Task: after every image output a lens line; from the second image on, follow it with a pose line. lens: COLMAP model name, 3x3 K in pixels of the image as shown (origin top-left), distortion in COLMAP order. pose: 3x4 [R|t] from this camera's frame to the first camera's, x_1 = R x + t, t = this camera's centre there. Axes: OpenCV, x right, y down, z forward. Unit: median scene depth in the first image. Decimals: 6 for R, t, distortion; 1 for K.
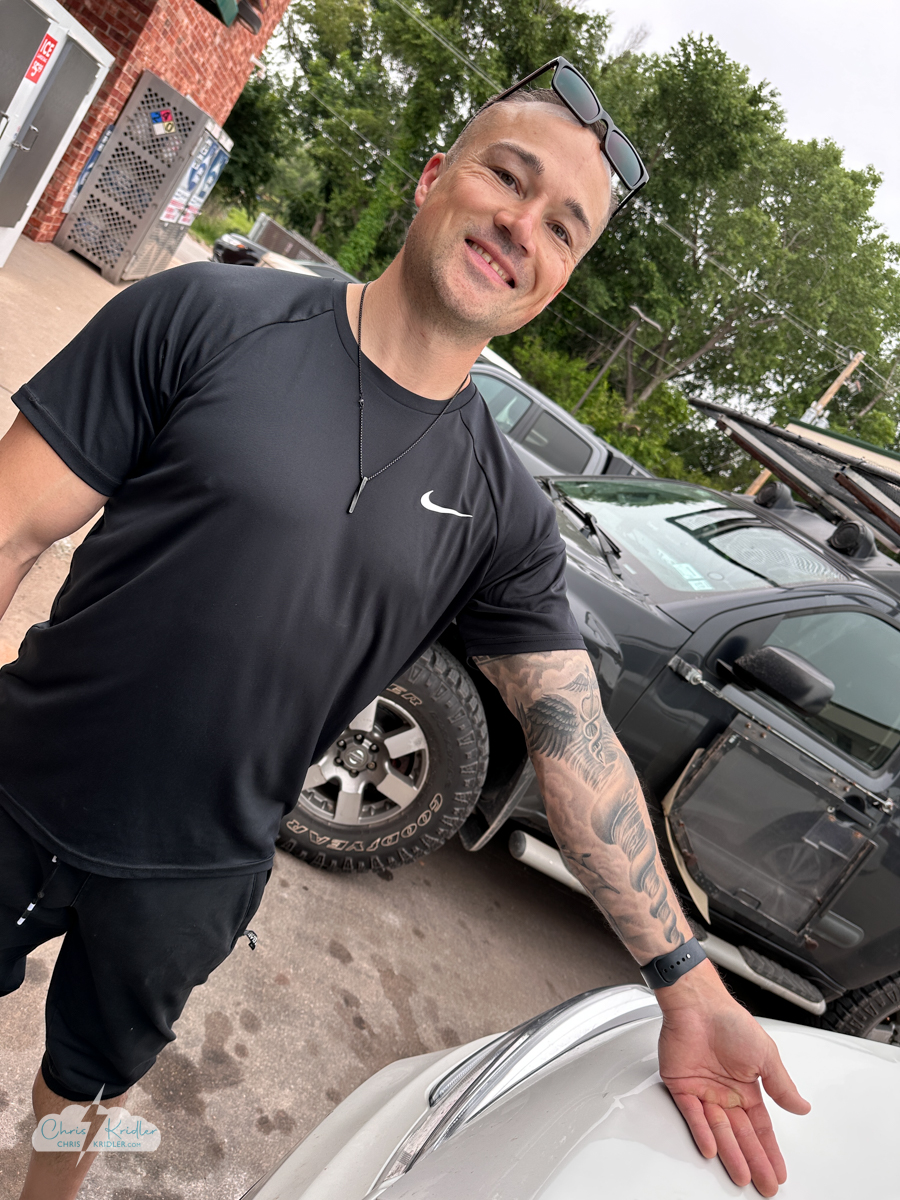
lens RADIAL K [[859.0, 0, 450.0], [0, 859.0, 600.0], [0, 0, 1]] dist [0.076923, -0.001406]
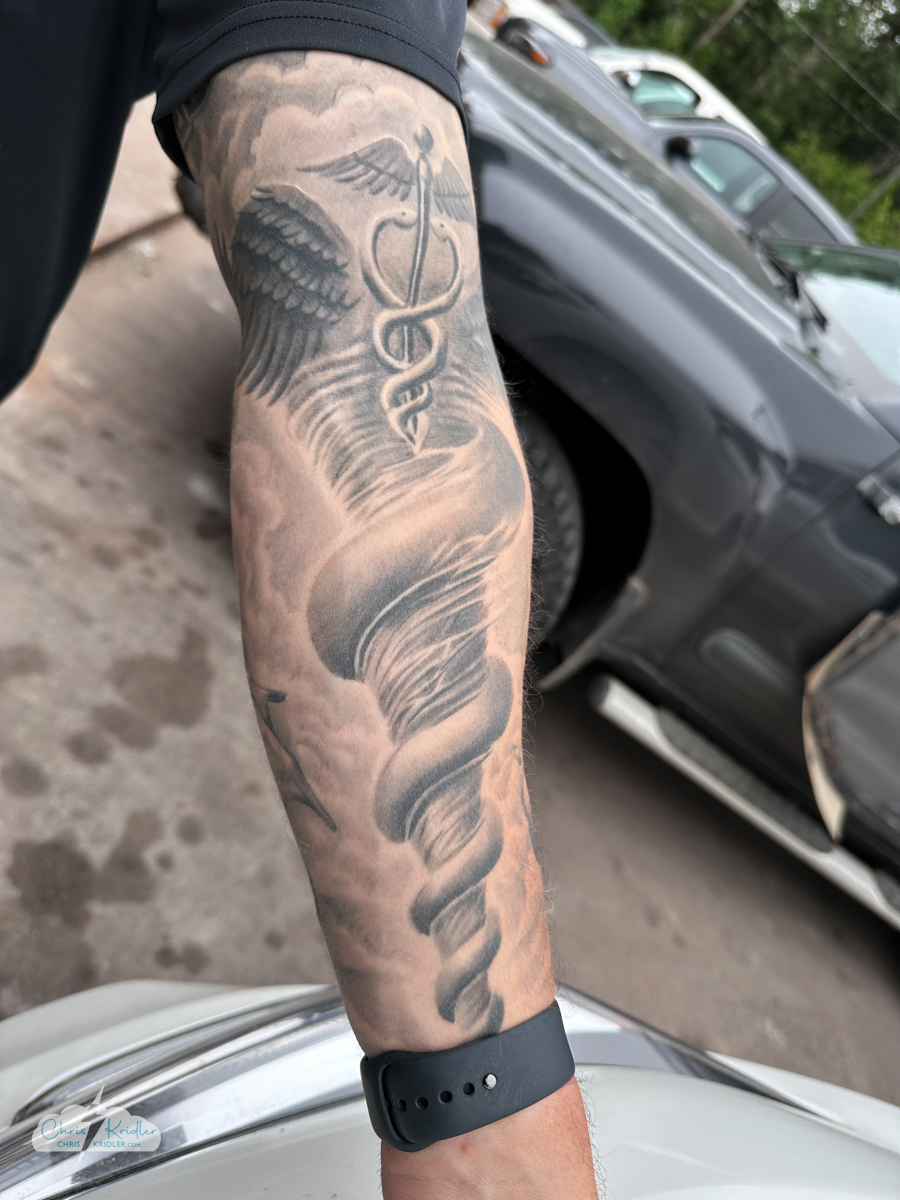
lens RADIAL K [[950.4, 0, 450.0], [0, 950.4, 600.0], [0, 0, 1]] dist [0.098998, -0.218612]
pose [[0.972370, 0.175202, -0.154277, 0.254337], [-0.140941, 0.967420, 0.210321, 0.170045], [0.186100, -0.182766, 0.965383, 0.651580]]
